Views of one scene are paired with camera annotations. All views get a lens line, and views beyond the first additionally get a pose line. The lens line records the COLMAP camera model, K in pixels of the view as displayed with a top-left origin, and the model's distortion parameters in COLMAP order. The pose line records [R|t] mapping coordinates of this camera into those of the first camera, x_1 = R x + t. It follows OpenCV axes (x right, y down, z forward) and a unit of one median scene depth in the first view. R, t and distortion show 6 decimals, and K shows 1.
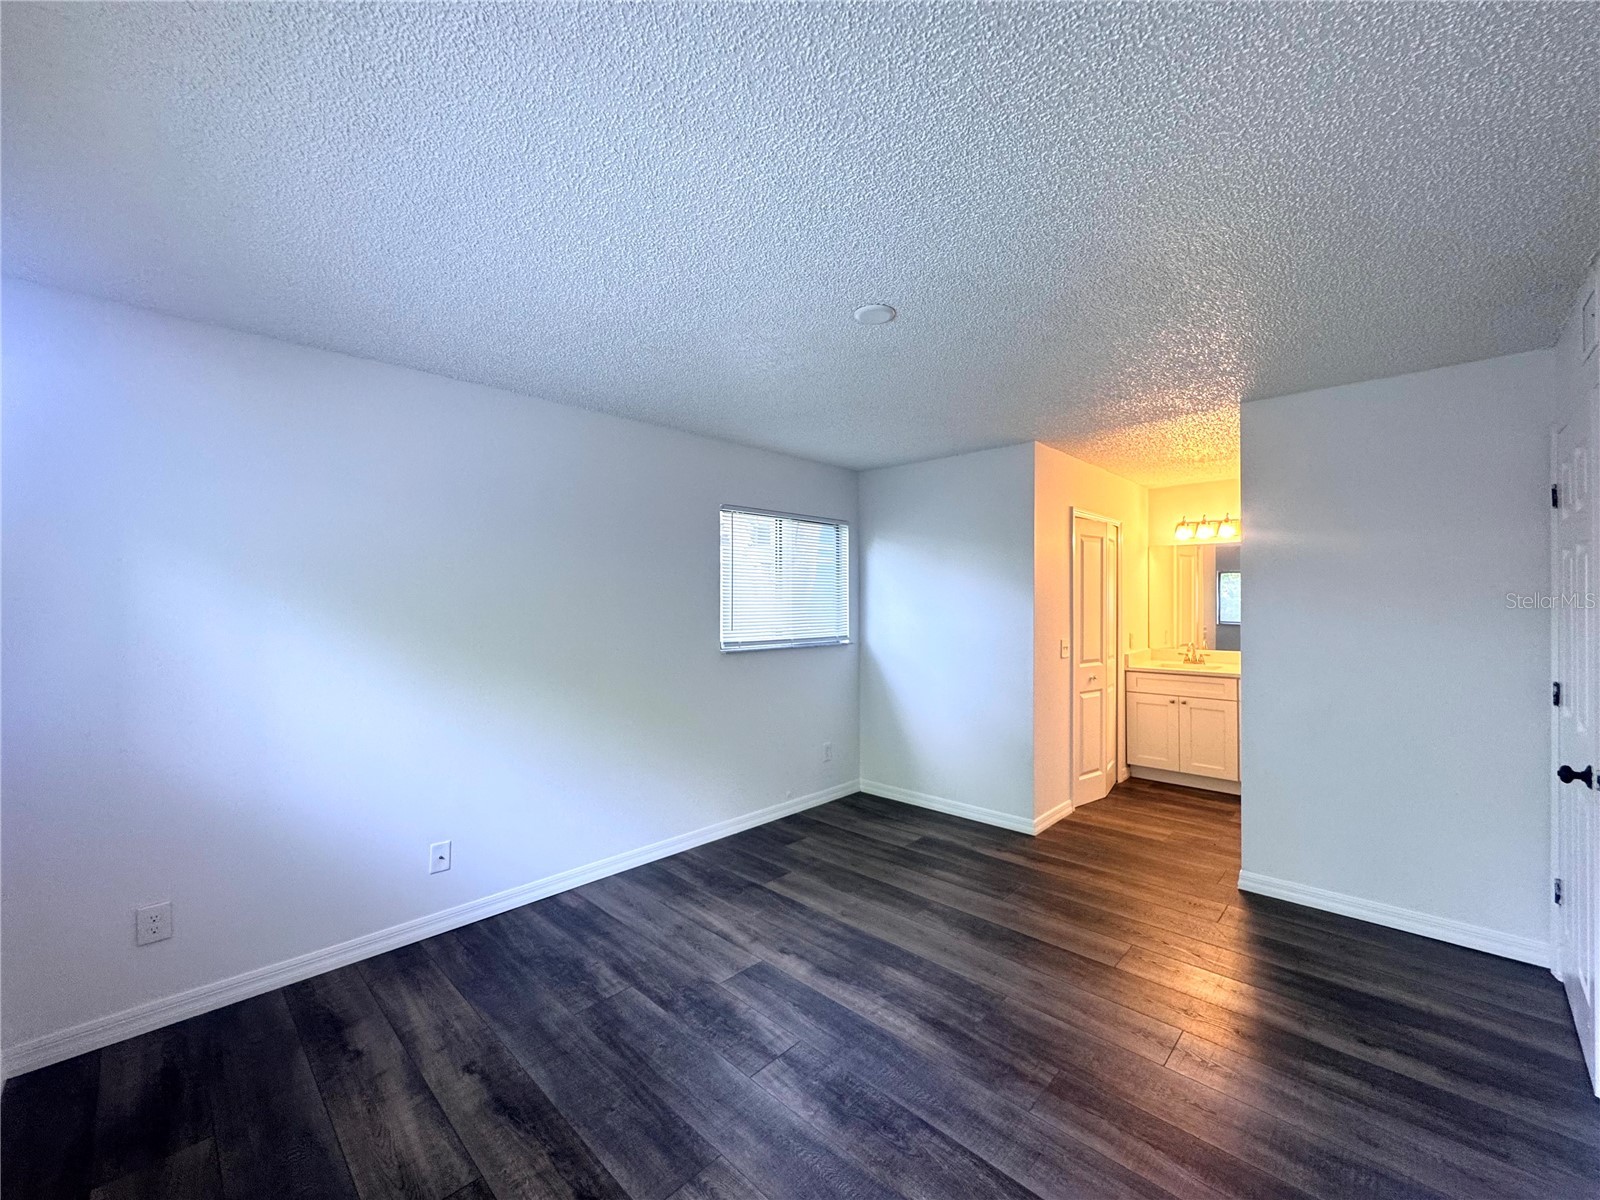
lens RADIAL K [[641.0, 0, 800.0], [0, 641.0, 600.0], [0, 0, 1]] dist [-0.003964, 0.000702]
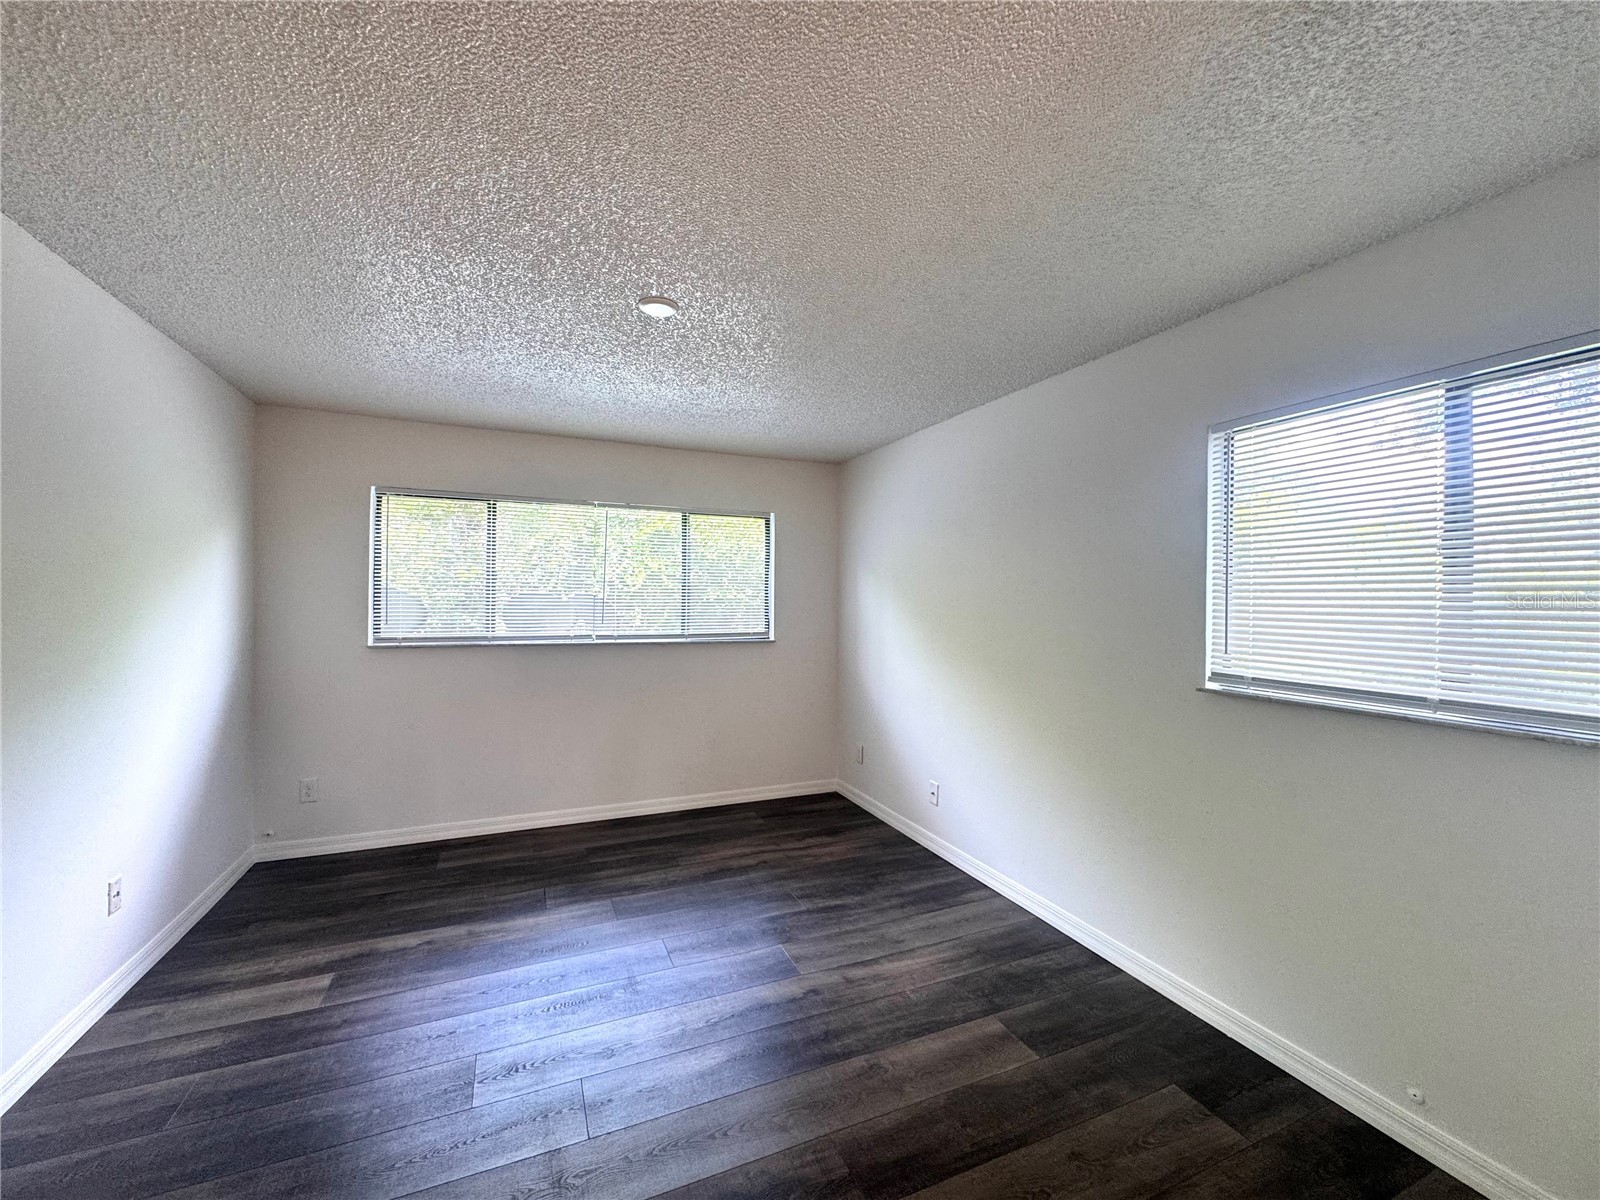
lens RADIAL K [[641.0, 0, 800.0], [0, 641.0, 600.0], [0, 0, 1]] dist [-0.003964, 0.000702]
pose [[-0.381312, 0.002007, -0.924444, 0.728436], [-0.007793, 0.999955, 0.005386, 0.003660], [0.924413, 0.009258, -0.381280, 1.206292]]
